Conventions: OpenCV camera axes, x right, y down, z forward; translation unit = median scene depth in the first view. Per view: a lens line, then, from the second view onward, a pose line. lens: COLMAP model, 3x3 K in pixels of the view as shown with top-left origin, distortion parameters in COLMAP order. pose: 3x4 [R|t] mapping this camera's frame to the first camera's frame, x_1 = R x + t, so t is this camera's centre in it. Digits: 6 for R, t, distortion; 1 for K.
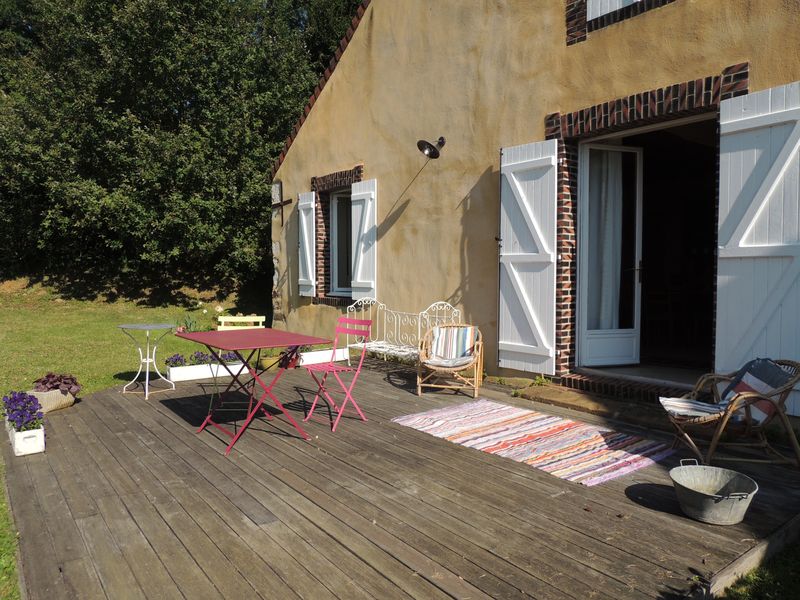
lens RADIAL K [[565.2, 0, 402.4], [0, 565.2, 300.6], [0, 0, 1]] dist [-0.032134, 0.006673]
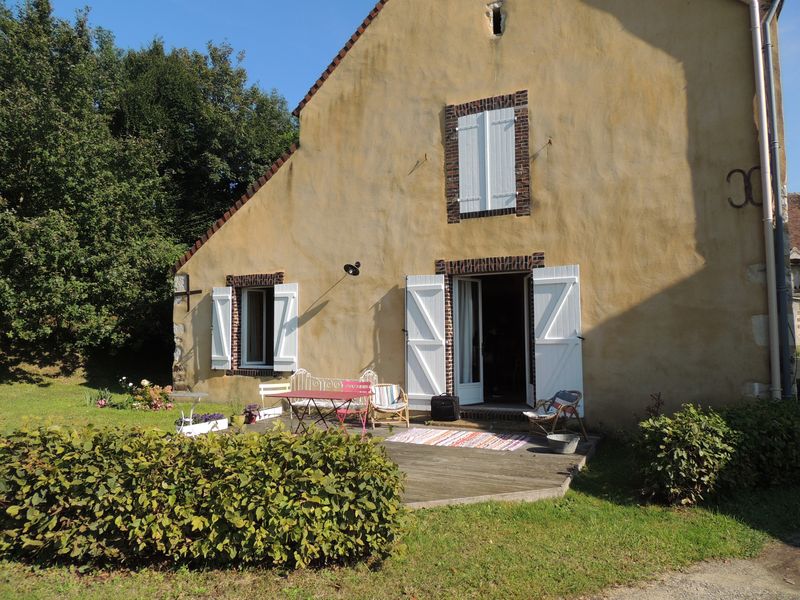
lens RADIAL K [[565.2, 0, 398.1], [0, 565.2, 298.4], [0, 0, 1]] dist [-0.032134, 0.006673]
pose [[0.905188, 0.021140, 0.424486, -0.488085], [0.030122, 0.993060, -0.113689, -0.014203], [-0.423944, 0.115696, 0.898269, -0.418841]]
